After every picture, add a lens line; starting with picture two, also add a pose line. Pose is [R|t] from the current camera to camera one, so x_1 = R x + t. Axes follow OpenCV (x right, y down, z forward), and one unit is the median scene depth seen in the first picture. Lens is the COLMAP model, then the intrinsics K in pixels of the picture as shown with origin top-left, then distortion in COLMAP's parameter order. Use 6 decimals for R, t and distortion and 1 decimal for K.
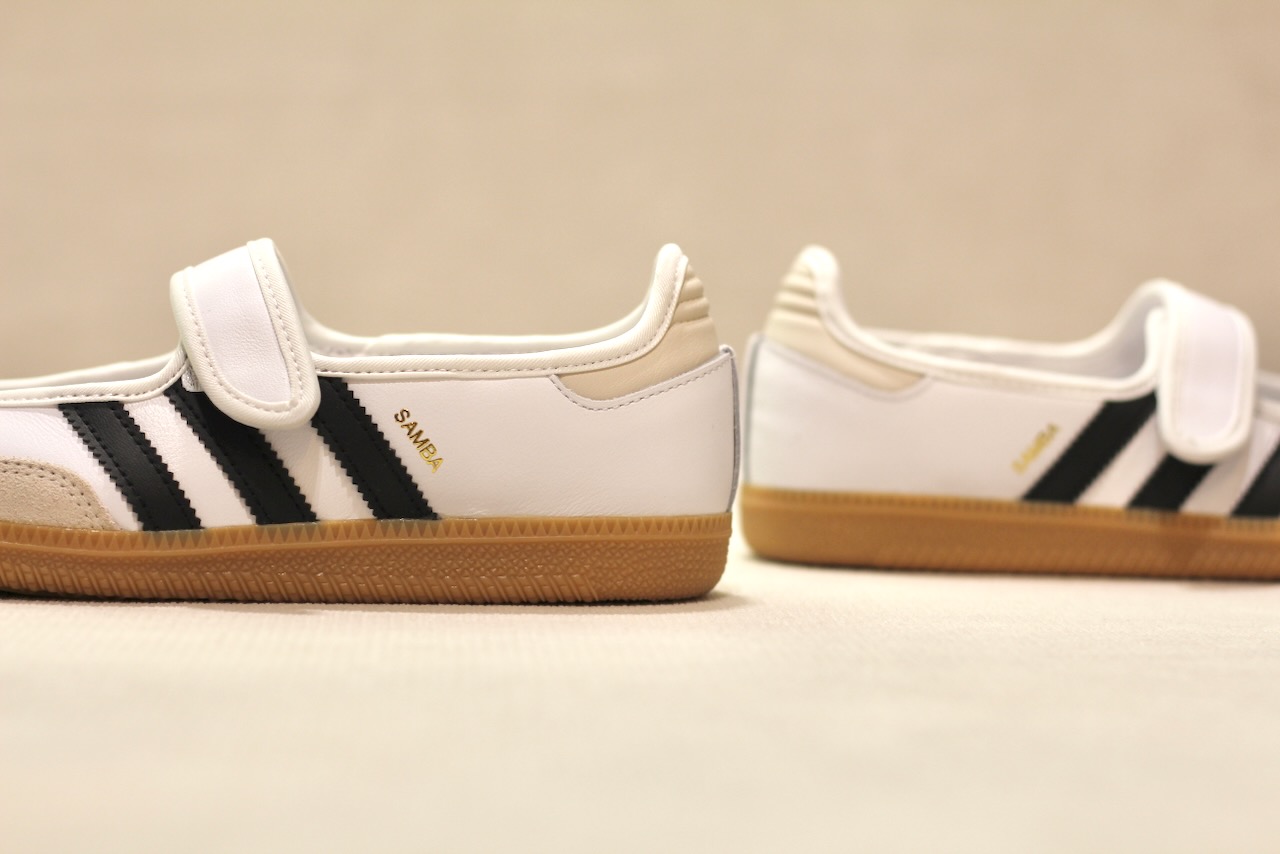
lens RADIAL K [[3108.3, 0, 639.8], [0, 3108.3, 428.6], [0, 0, 1]] dist [-0.123077, 0.000000]
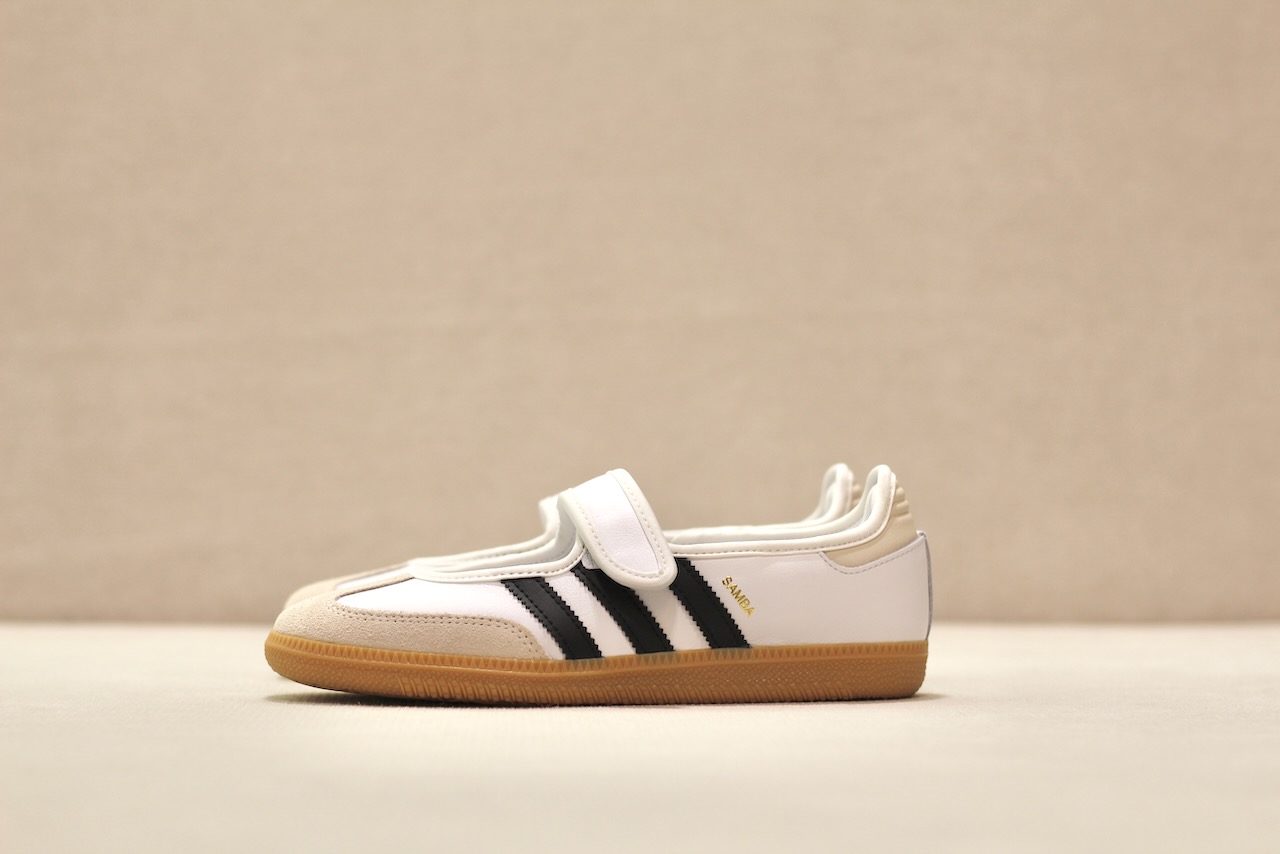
lens RADIAL K [[3108.3, 0, 639.6], [0, 3108.3, 425.4], [0, 0, 1]] dist [-0.123077, 0.000000]
pose [[0.997837, -0.024607, 0.060951, -0.210952], [0.028999, 0.996964, -0.072261, 0.028946], [-0.058988, 0.073873, 0.995522, -0.537502]]
